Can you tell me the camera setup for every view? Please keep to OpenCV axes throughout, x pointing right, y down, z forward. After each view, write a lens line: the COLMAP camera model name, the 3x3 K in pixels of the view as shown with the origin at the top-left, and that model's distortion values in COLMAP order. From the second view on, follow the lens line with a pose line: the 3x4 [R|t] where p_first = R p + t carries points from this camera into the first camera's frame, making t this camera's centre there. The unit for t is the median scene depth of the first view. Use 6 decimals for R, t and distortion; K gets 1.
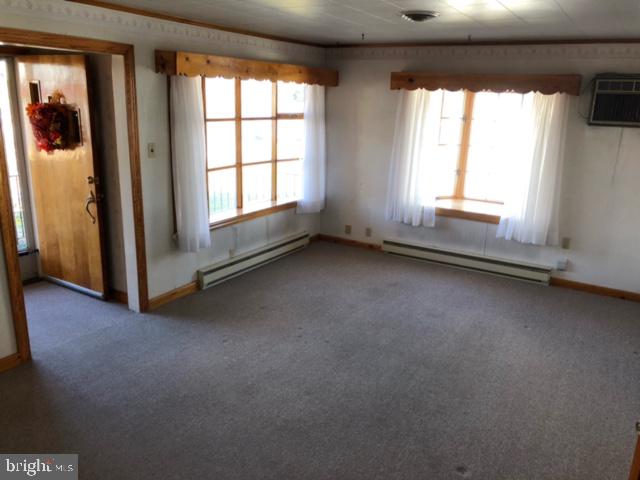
lens RADIAL K [[523.2, 0, 321.9], [0, 523.2, 238.1], [0, 0, 1]] dist [0.027749, -0.014147]
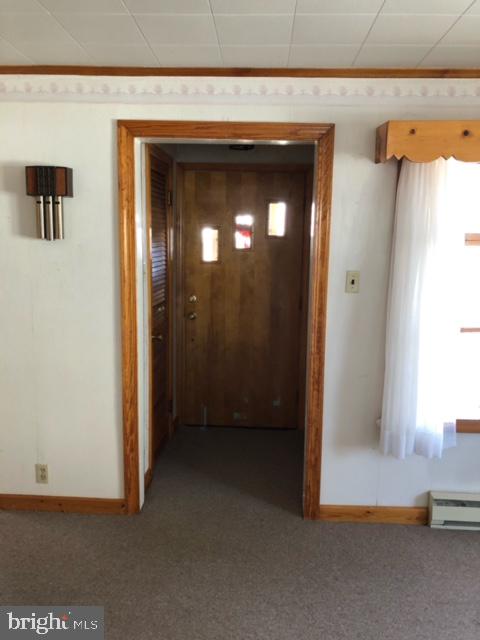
lens RADIAL K [[582.7, 0, 238.4], [0, 582.7, 321.4], [0, 0, 1]] dist [0.025561, 0.013580]
pose [[0.472842, 0.123154, -0.872498, 0.202982], [-0.232505, 0.972530, 0.011270, -0.078515], [0.849919, 0.197531, 0.488487, 0.445447]]
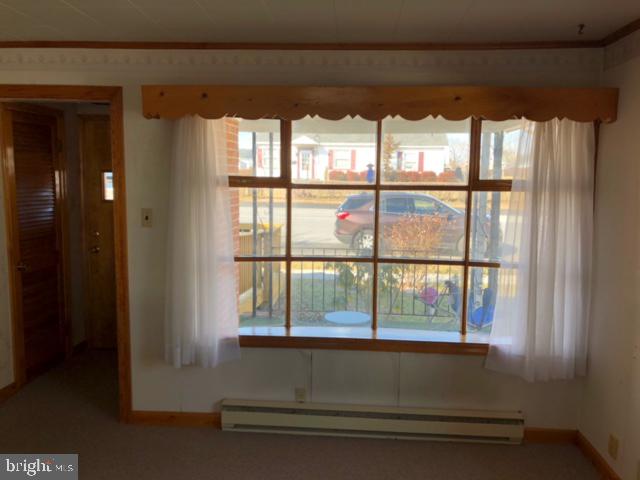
lens RADIAL K [[523.2, 0, 317.0], [0, 523.2, 232.3], [0, 0, 1]] dist [0.027749, -0.014147]
pose [[0.458476, 0.079083, -0.885181, 0.388593], [-0.231300, 0.972325, -0.032933, -0.148243], [0.858079, 0.219841, 0.464080, 0.715138]]
